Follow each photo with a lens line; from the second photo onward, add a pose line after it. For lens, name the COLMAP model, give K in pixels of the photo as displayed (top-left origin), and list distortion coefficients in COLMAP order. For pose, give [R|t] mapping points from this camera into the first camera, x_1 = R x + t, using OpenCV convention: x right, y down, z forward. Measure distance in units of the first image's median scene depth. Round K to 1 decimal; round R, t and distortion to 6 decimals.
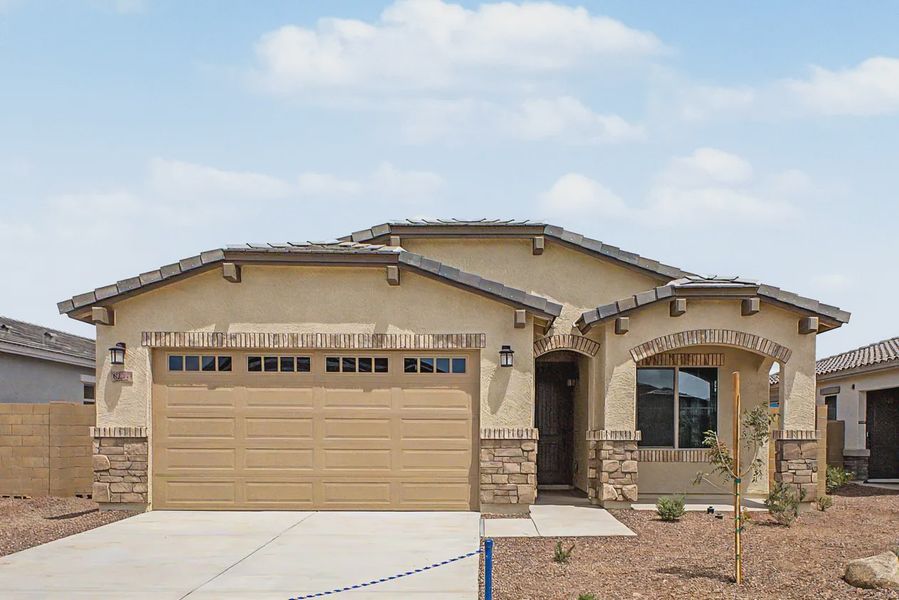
lens RADIAL K [[355.4, 0, 441.1], [0, 355.4, 305.2], [0, 0, 1]] dist [0.006083, -0.000857]
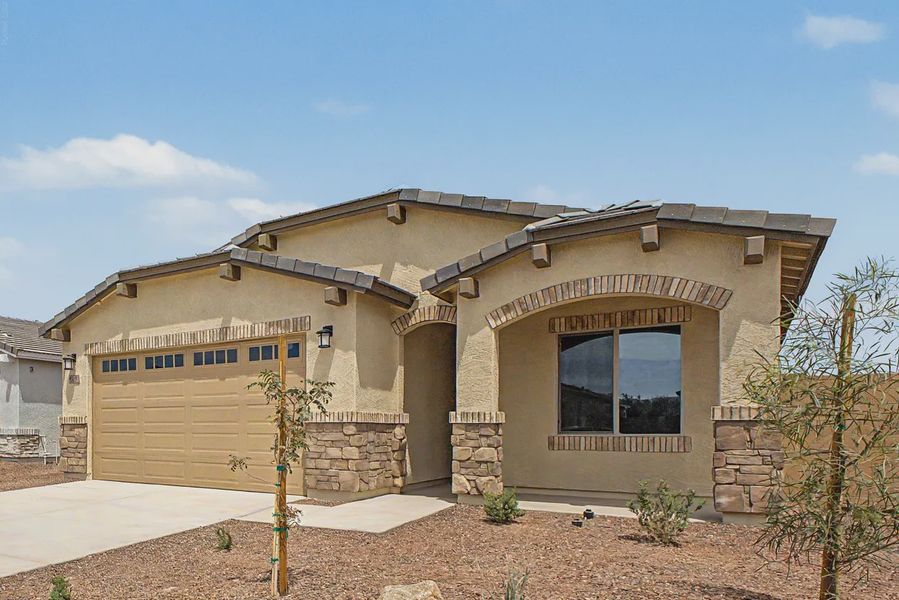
lens RADIAL K [[355.4, 0, 446.1], [0, 355.4, 294.7], [0, 0, 1]] dist [0.006083, -0.000857]
pose [[0.930851, -0.130824, -0.341177, 0.790326], [0.132227, 0.991033, -0.019249, 0.086333], [0.340635, -0.027195, 0.939802, 0.197735]]
